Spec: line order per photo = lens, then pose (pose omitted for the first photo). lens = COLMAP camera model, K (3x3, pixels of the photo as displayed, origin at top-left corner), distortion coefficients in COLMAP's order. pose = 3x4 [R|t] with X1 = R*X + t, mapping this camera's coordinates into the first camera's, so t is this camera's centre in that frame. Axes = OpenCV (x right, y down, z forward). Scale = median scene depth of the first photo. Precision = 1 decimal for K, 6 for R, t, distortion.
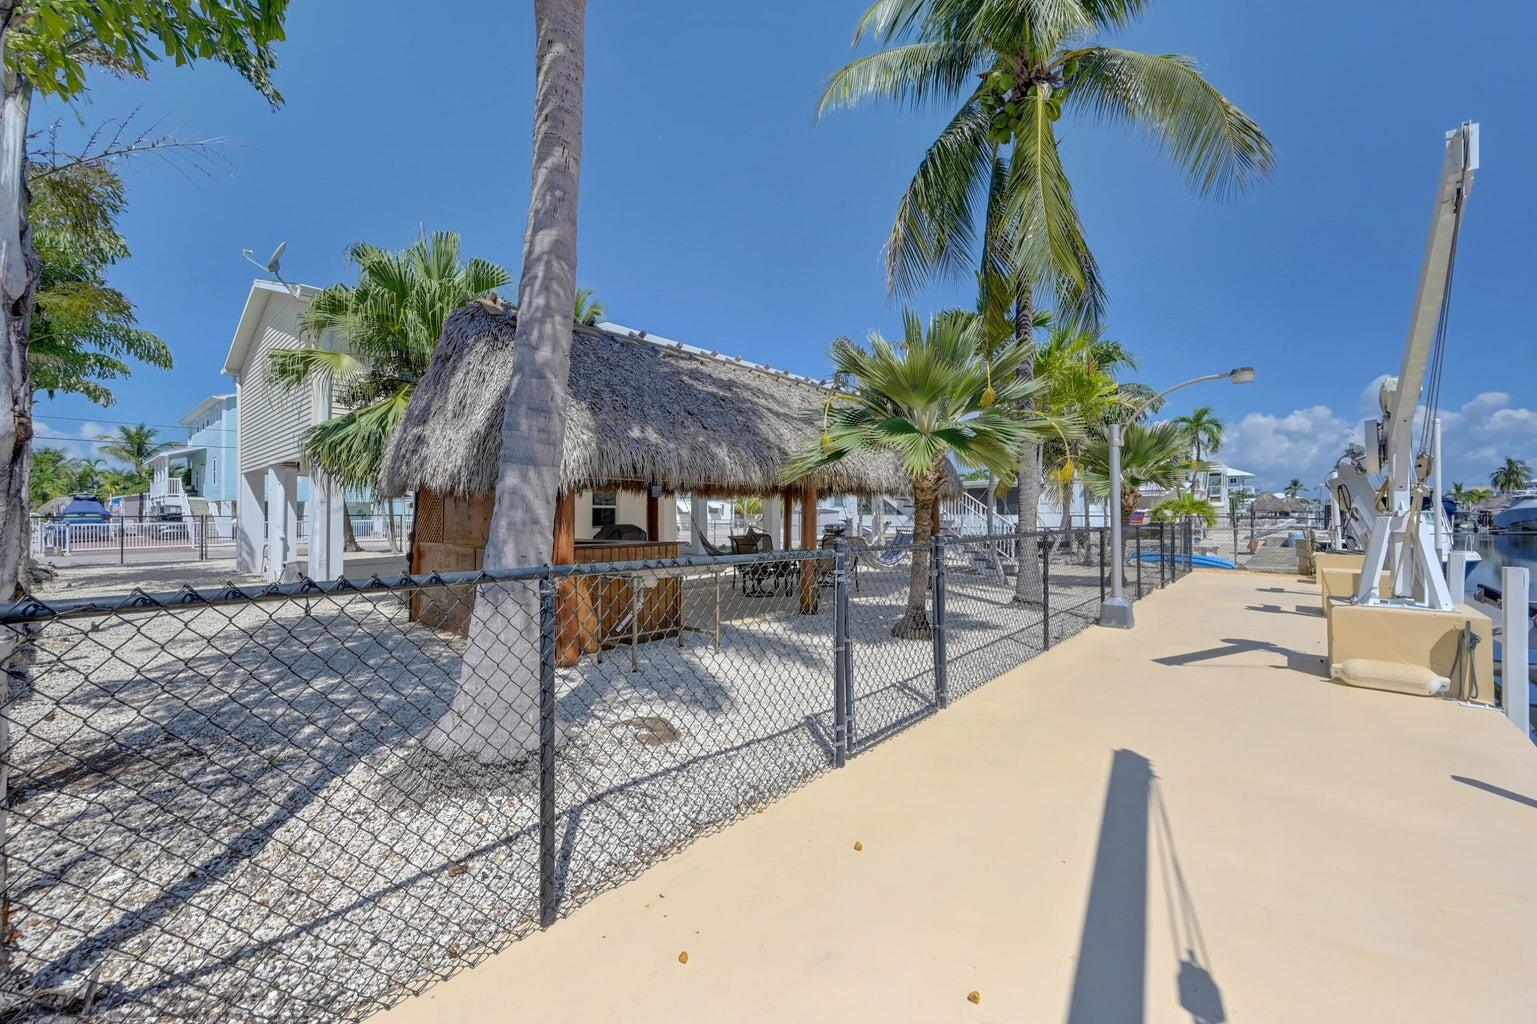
lens RADIAL K [[610.9, 0, 764.3], [0, 610.9, 510.5], [0, 0, 1]] dist [0.001867, 0.000119]
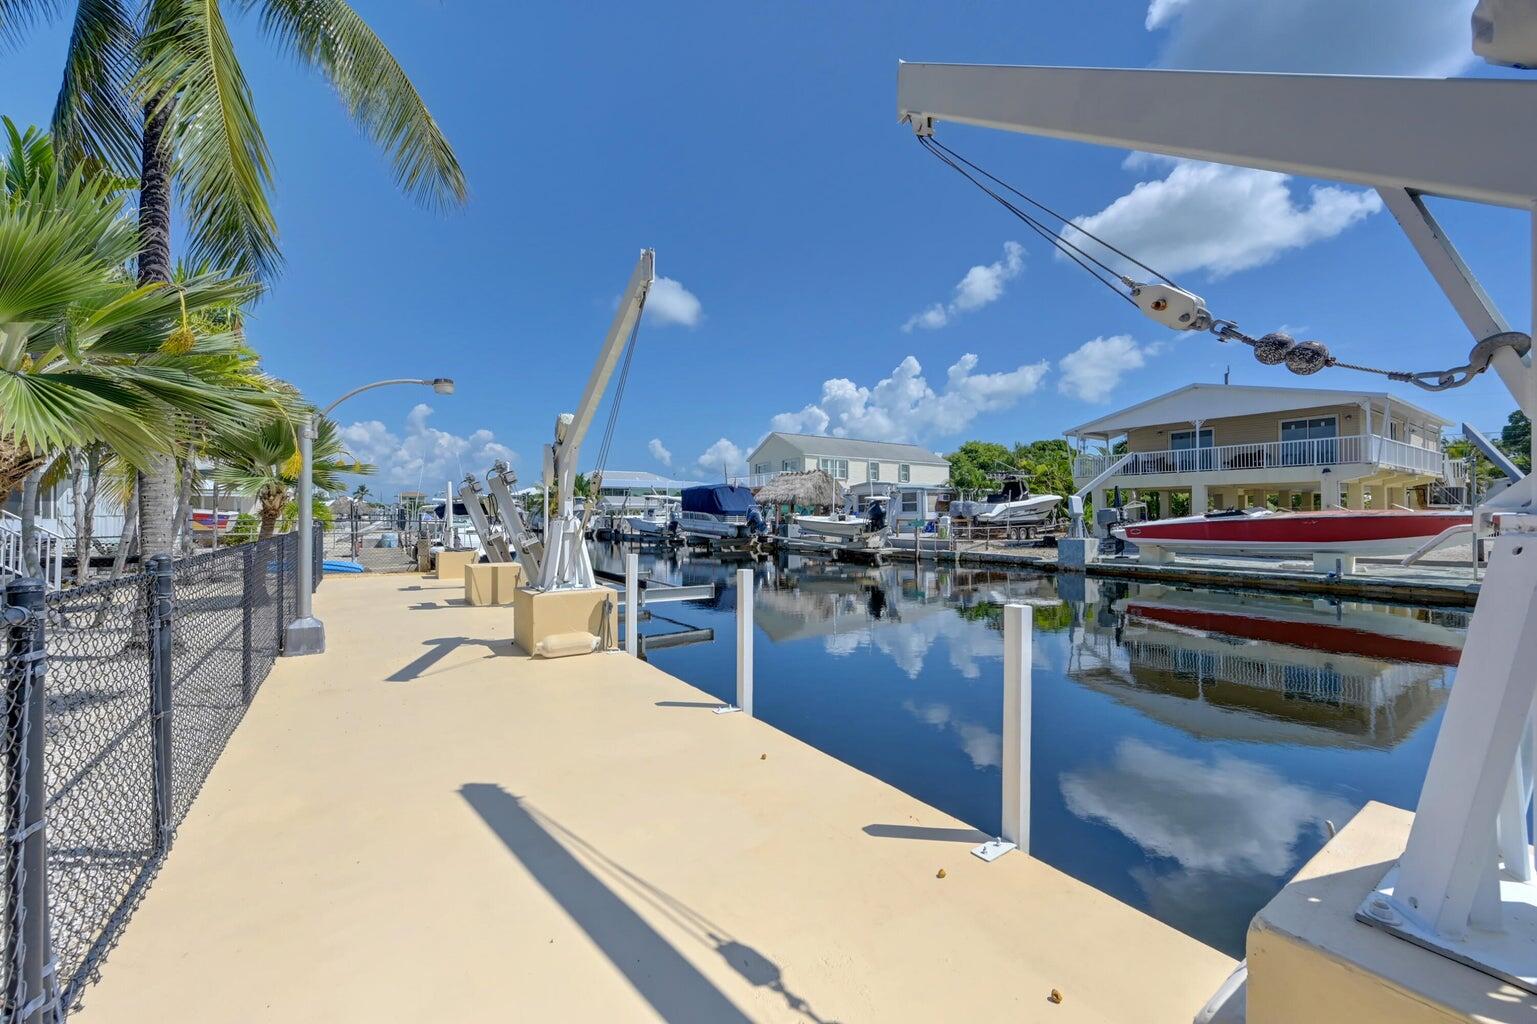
lens RADIAL K [[609.4, 0, 769.5], [0, 609.4, 521.0], [0, 0, 1]] dist [0.018438, 0.000012]
pose [[0.247421, -0.006287, 0.968888, -0.101348], [-0.006591, 0.999945, 0.008172, -0.003162], [-0.968886, -0.008408, 0.247366, 0.210347]]
